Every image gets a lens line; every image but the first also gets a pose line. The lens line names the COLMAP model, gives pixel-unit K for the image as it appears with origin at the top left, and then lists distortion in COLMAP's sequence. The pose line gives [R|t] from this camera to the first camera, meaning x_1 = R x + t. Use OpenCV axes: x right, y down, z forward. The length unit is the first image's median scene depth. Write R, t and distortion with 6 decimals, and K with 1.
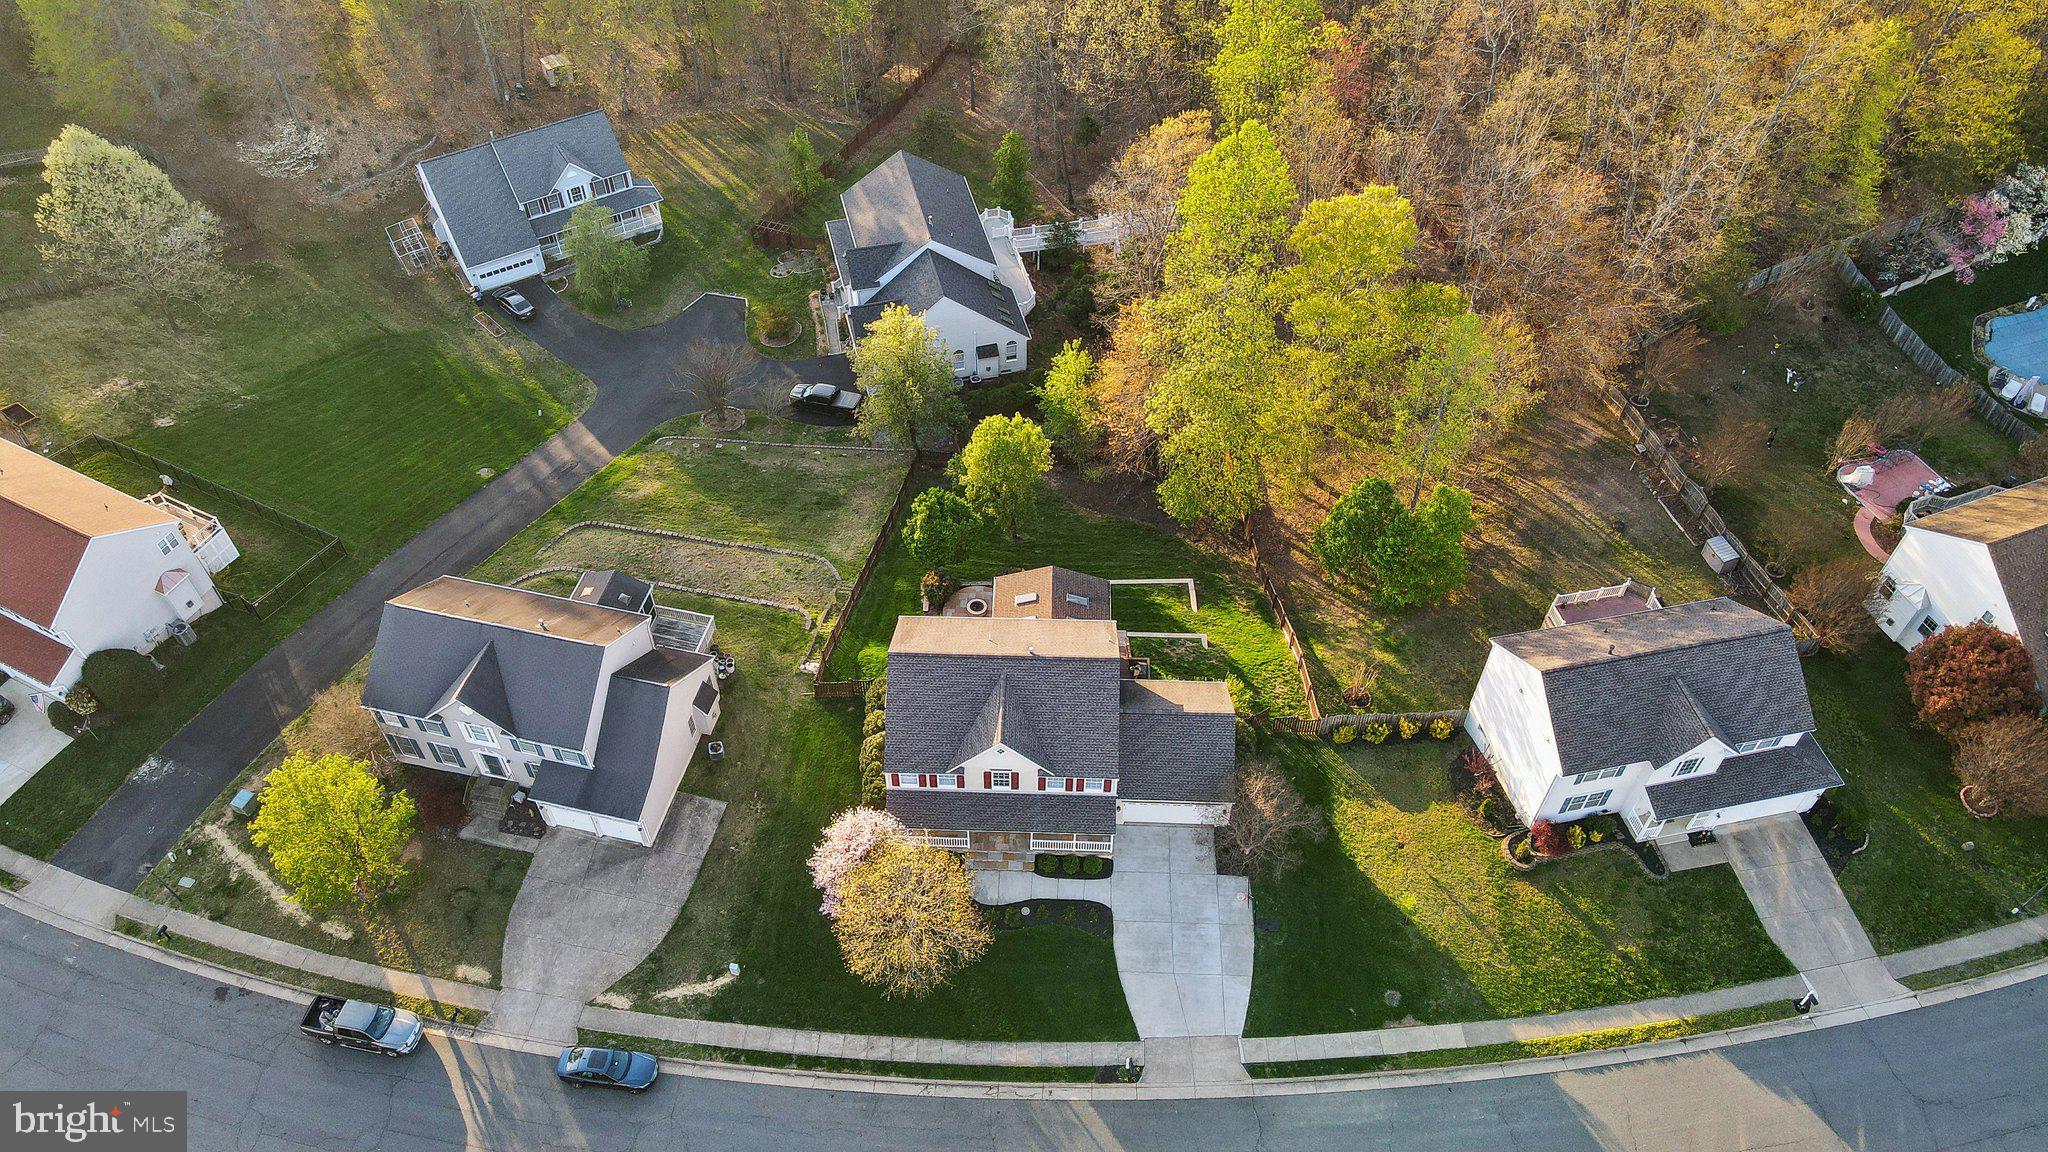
lens RADIAL K [[1516.2, 0, 1024.0], [0, 1516.2, 576.0], [0, 0, 1]] dist [0.018277, 0.000625]
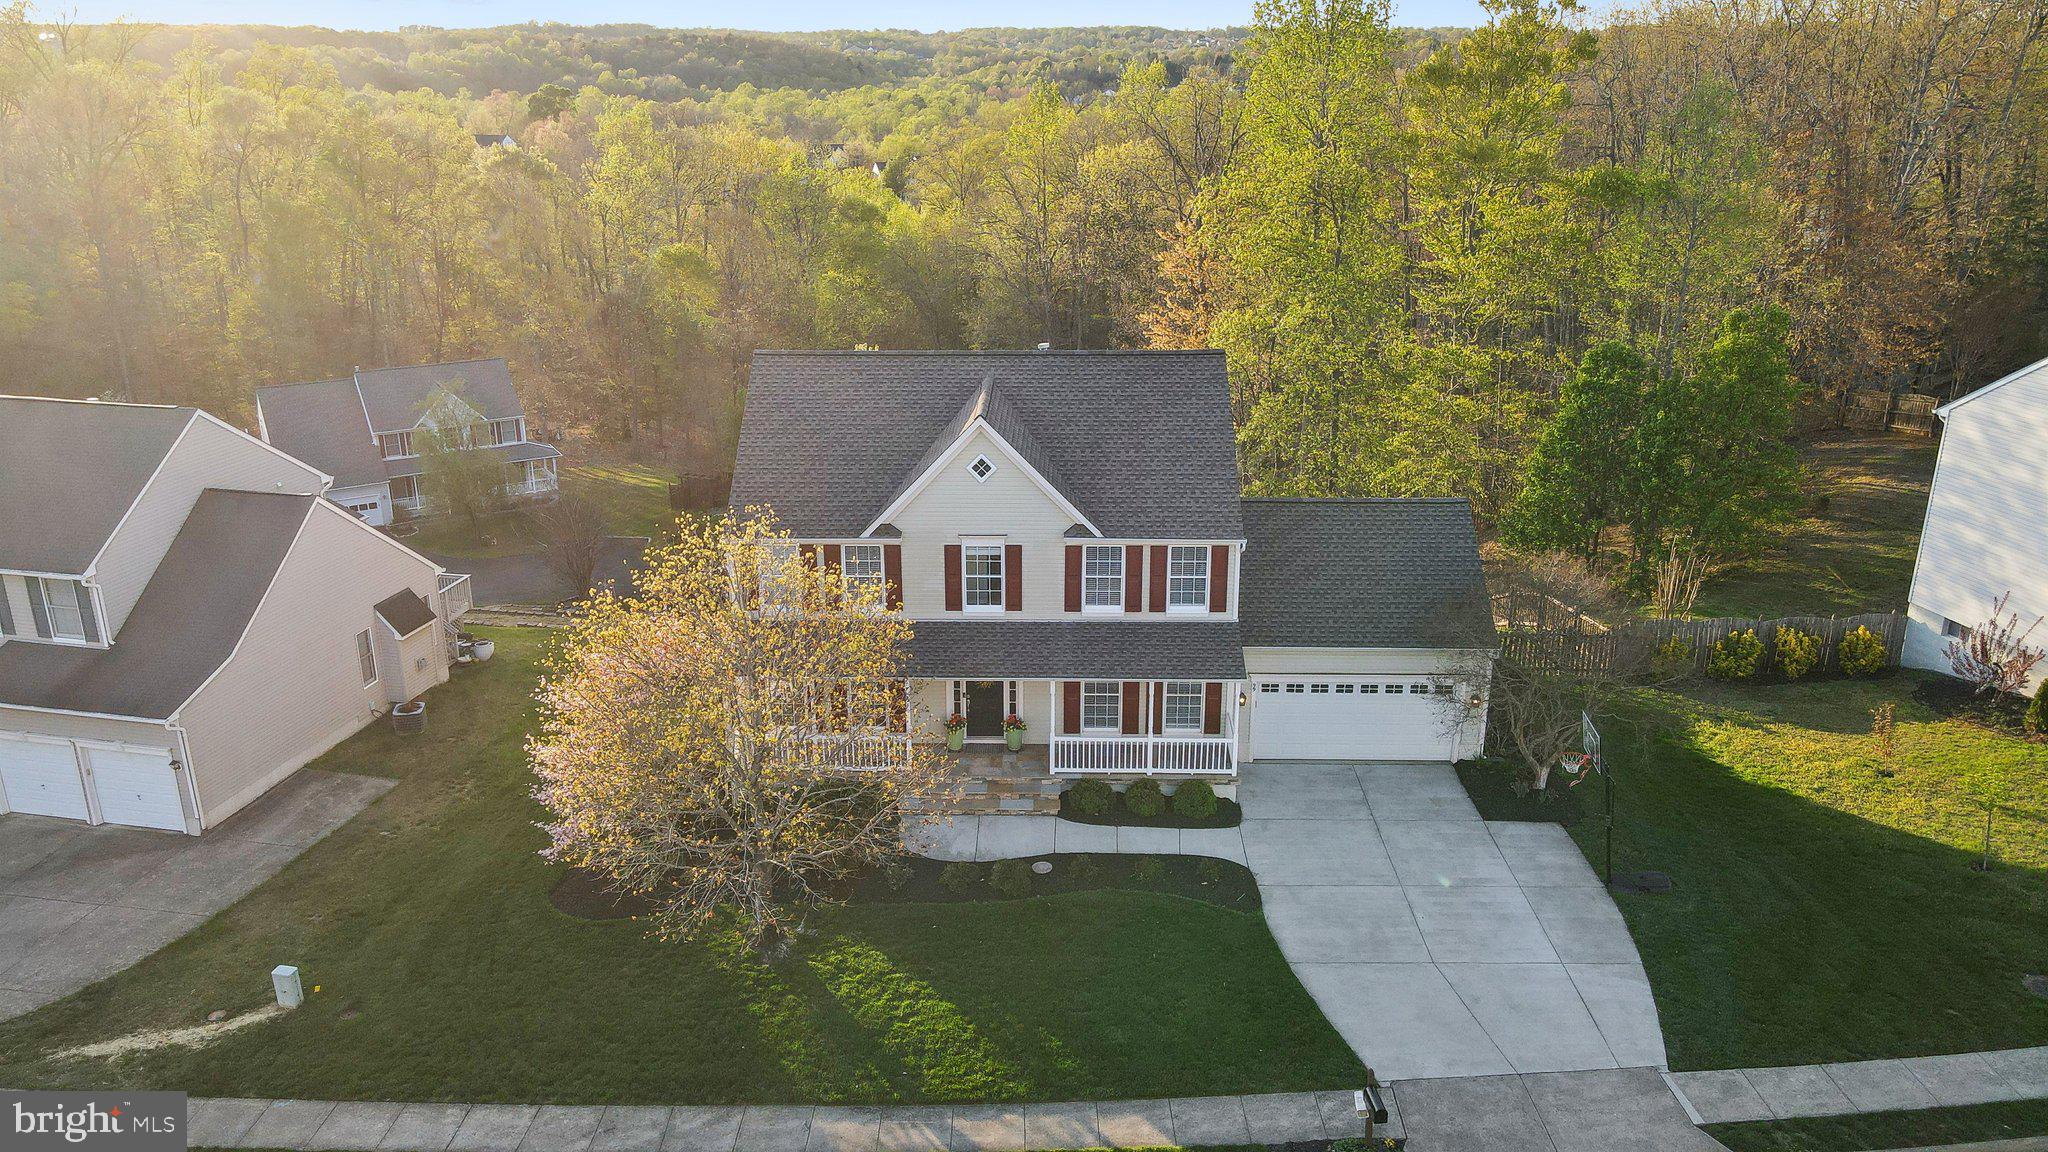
lens RADIAL K [[1504.4, 0, 1021.3], [0, 1504.4, 576.1], [0, 0, 1]] dist [0.019328, 0.005684]
pose [[0.999895, -0.013866, 0.004135, -0.005137], [0.014035, 0.859947, -0.510190, 0.354476], [0.003519, 0.510194, 0.860052, 0.597492]]
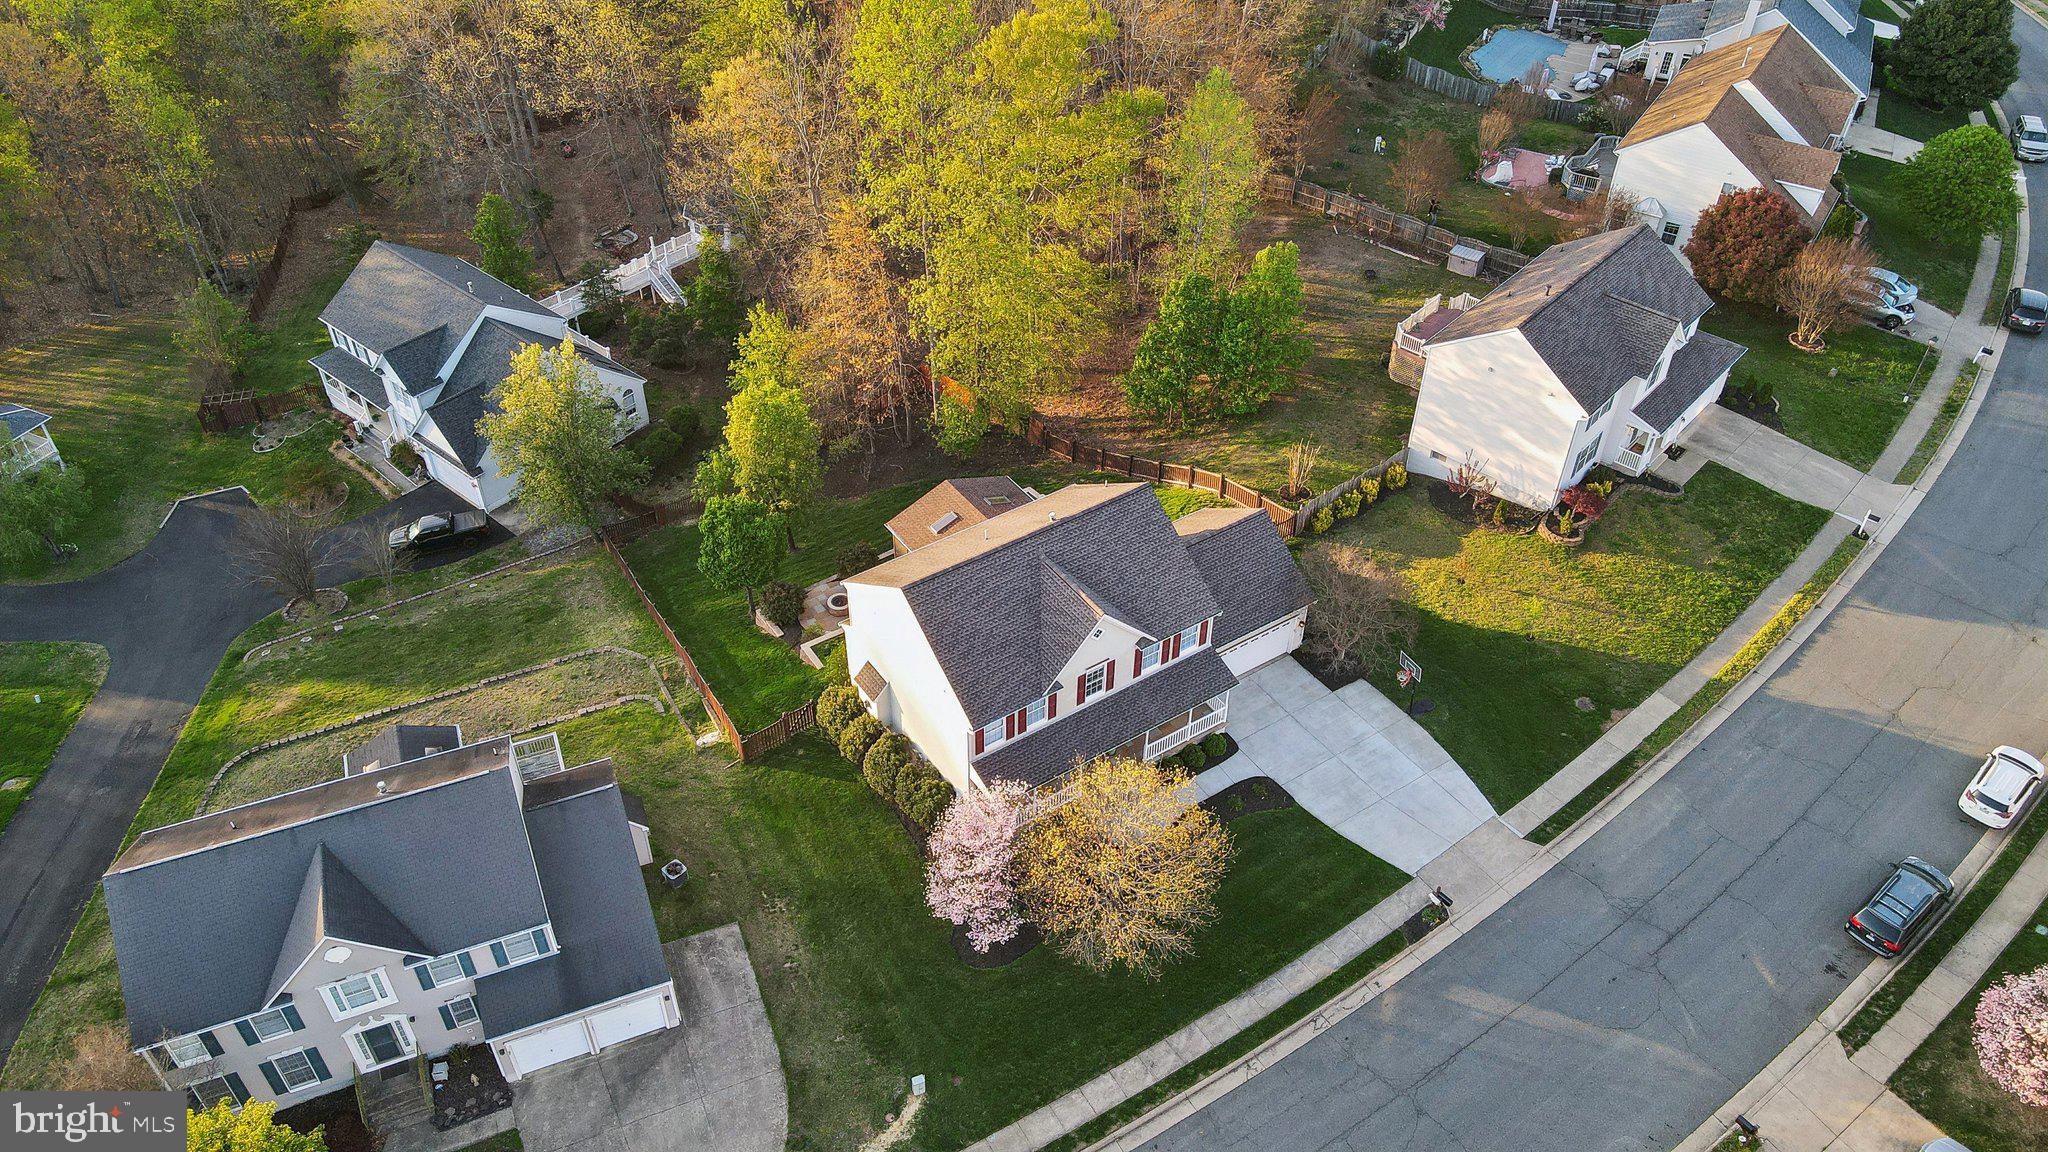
lens RADIAL K [[1504.4, 0, 1021.3], [0, 1504.4, 576.1], [0, 0, 1]] dist [0.019328, 0.005684]
pose [[0.813548, -0.382244, 0.438212, -0.349765], [0.443853, 0.895054, -0.043282, 0.100240], [-0.375679, 0.229714, 0.897829, 0.309982]]
